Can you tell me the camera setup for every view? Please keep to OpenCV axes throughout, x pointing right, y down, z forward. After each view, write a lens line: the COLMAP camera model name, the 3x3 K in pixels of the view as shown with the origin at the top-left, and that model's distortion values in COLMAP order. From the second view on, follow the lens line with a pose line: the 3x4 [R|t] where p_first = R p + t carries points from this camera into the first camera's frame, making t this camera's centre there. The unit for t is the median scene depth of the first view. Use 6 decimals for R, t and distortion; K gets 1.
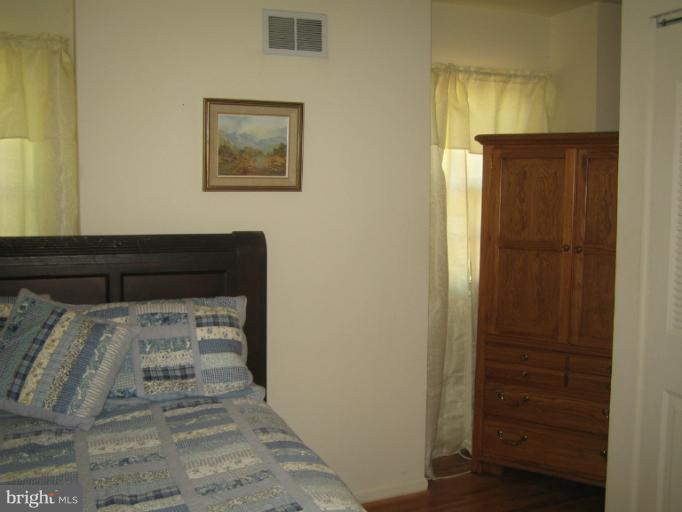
lens RADIAL K [[729.2, 0, 340.8], [0, 729.2, 252.7], [0, 0, 1]] dist [-0.090701, 0.000000]
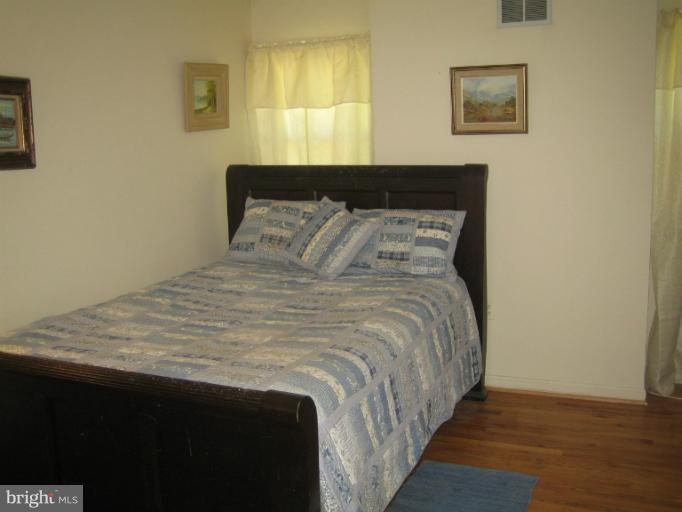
lens RADIAL K [[729.2, 0, 341.3], [0, 729.2, 257.8], [0, 0, 1]] dist [-0.090701, 0.000000]
pose [[0.692238, 0.097487, -0.715054, 0.743738], [-0.037611, 0.994361, 0.099156, 0.021371], [0.720688, -0.041745, 0.692001, -0.134394]]
